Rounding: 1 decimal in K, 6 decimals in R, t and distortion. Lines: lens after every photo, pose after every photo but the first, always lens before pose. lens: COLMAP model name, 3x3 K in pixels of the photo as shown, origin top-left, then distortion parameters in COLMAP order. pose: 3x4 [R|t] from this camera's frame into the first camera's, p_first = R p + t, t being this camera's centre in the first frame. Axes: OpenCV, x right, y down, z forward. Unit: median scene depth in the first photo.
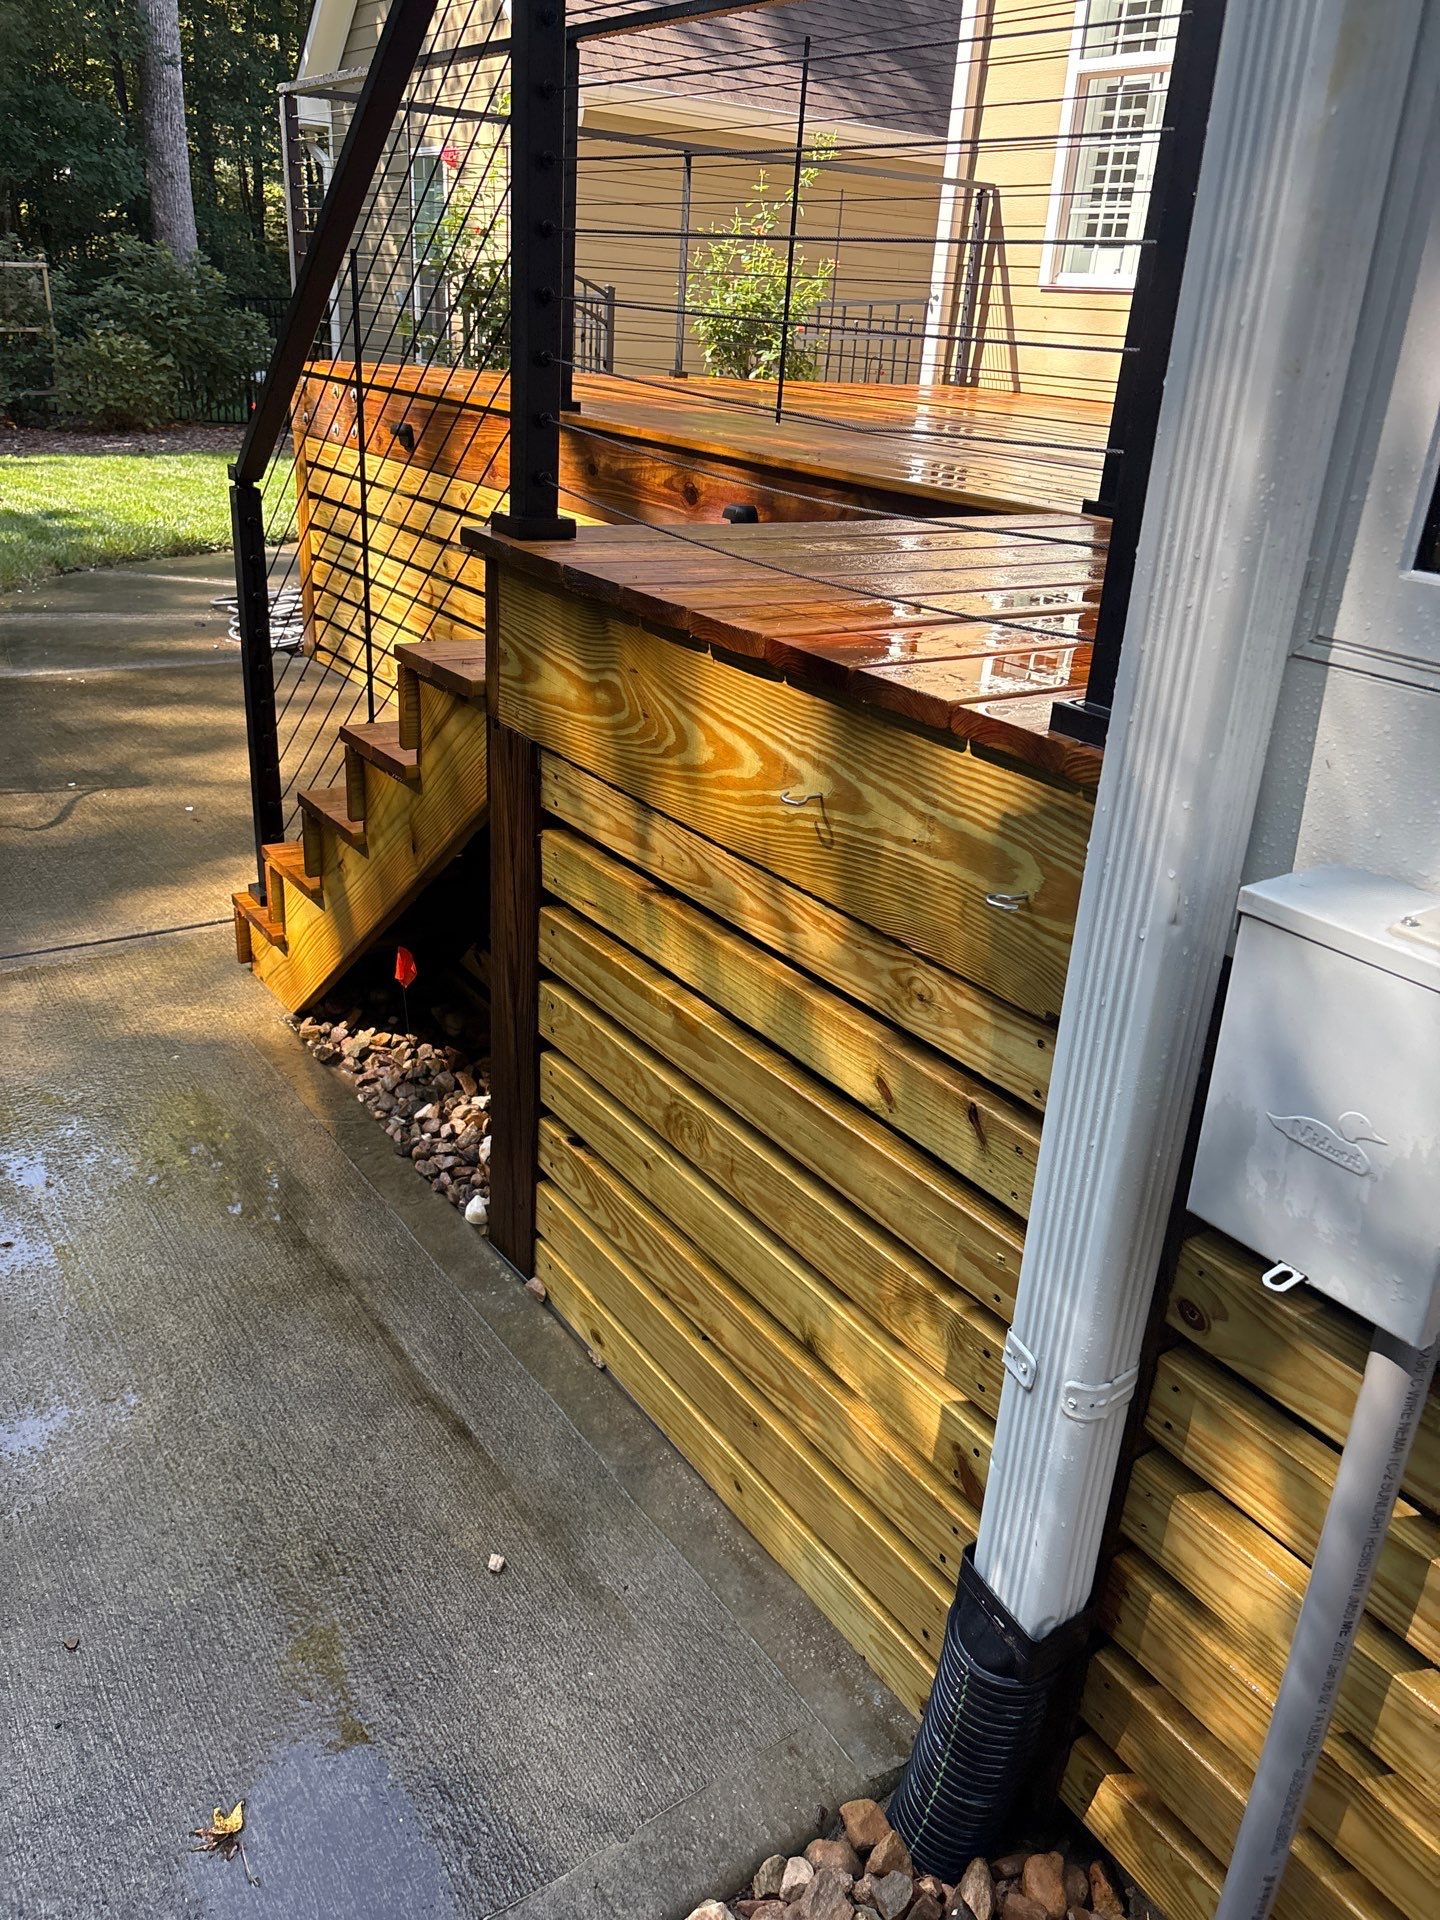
lens RADIAL K [[1473.3, 0, 720.0], [0, 1473.3, 960.0], [0, 0, 1]] dist [0.033681, -0.049372]
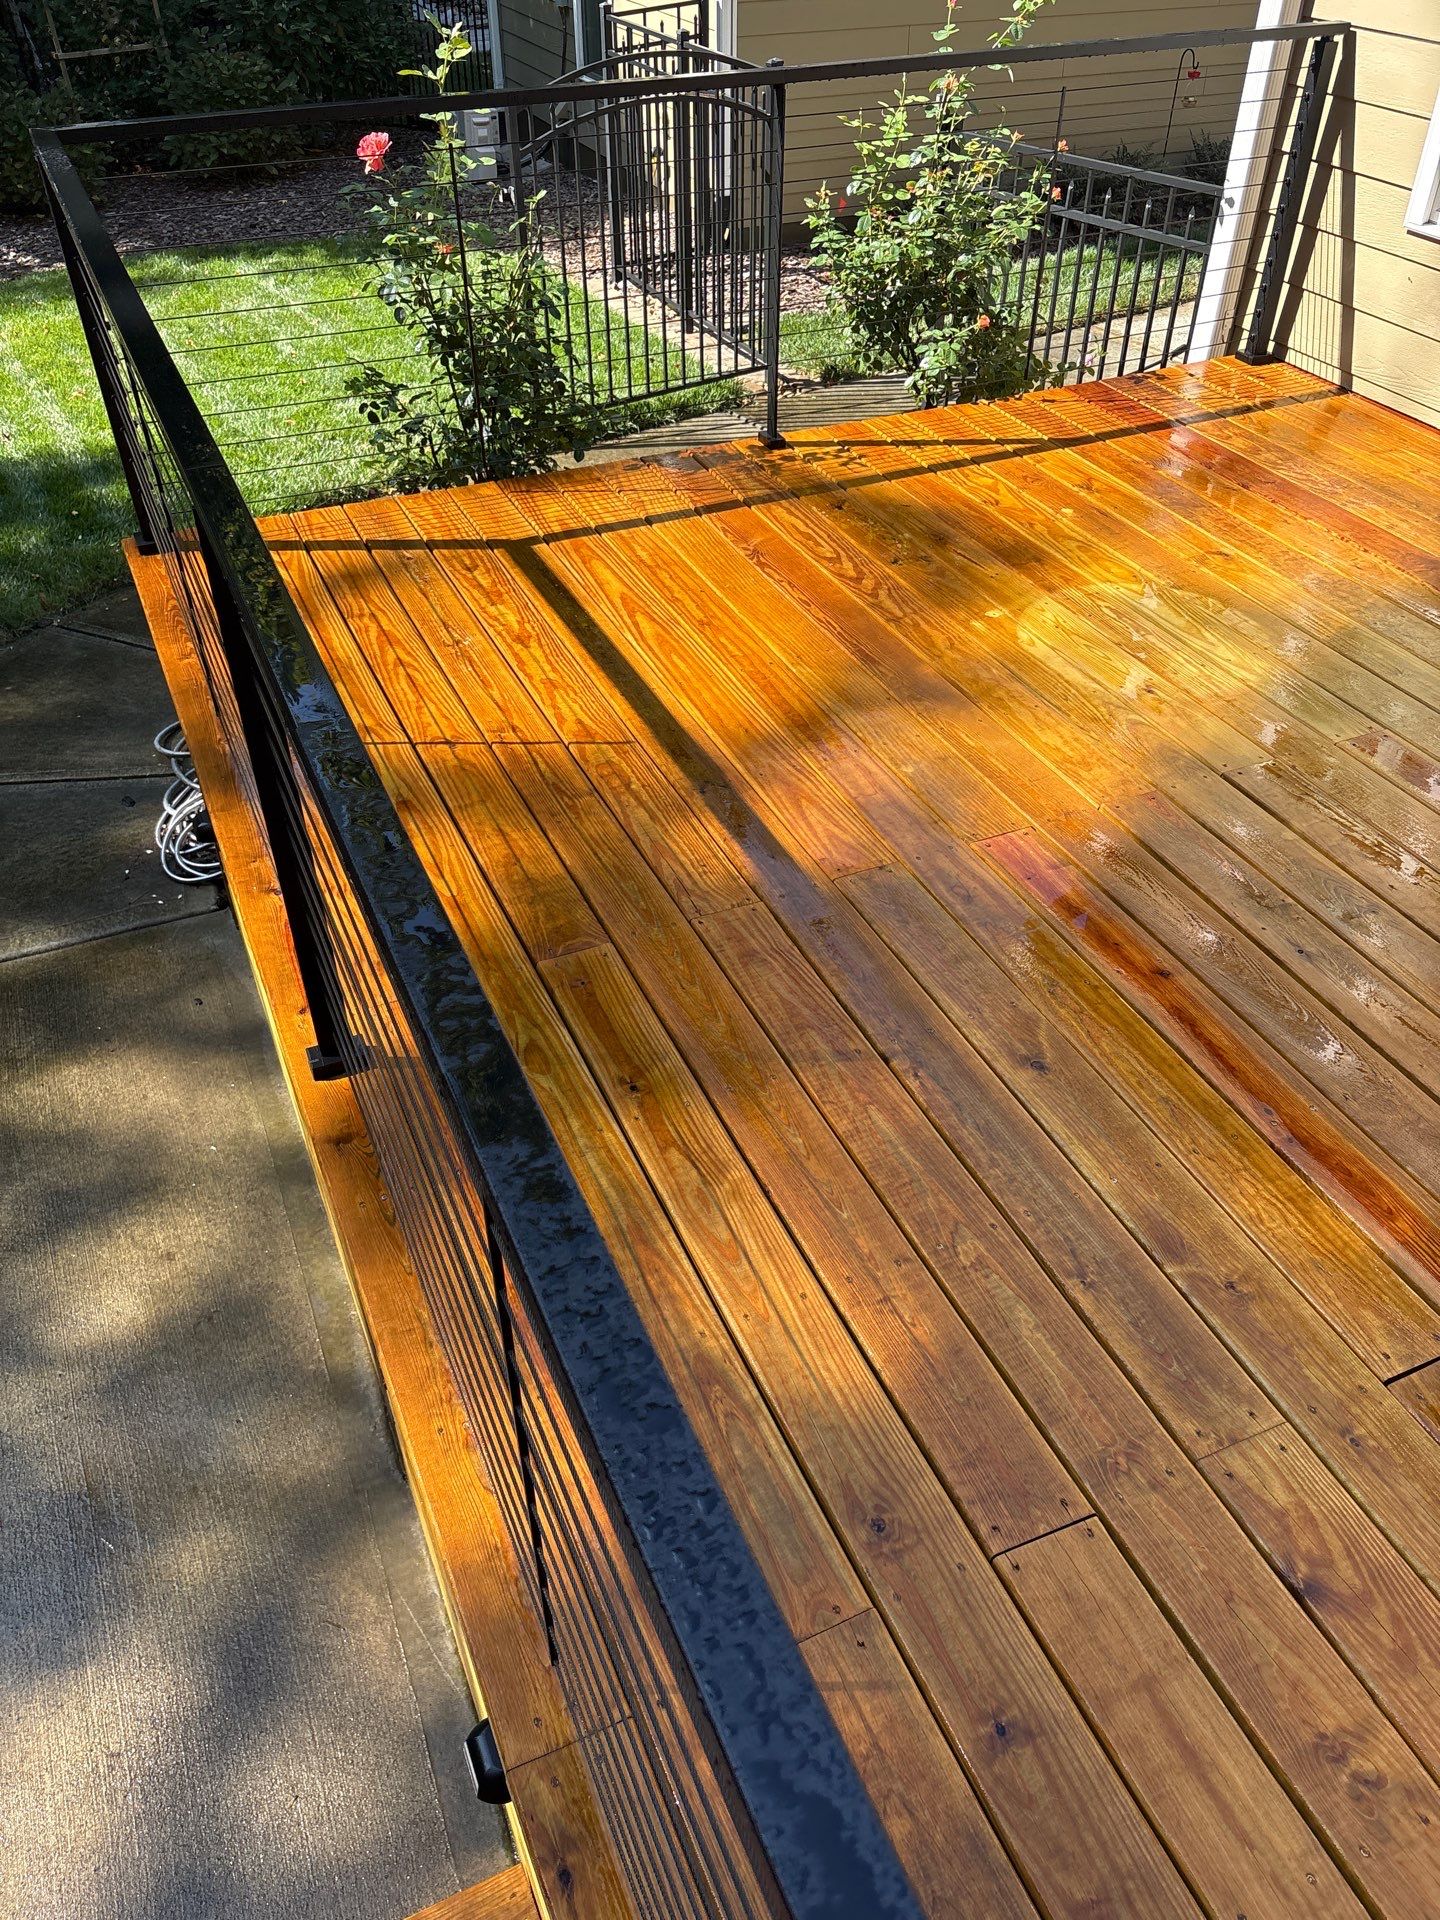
lens RADIAL K [[1436.2, 0, 720.0], [0, 1436.2, 960.0], [0, 0, 1]] dist [-0.003680, -0.011477]
pose [[0.981413, 0.066905, -0.179869, 0.068420], [-0.013830, 0.959481, 0.281432, -0.321845], [0.191410, -0.273714, 0.942572, 0.325781]]
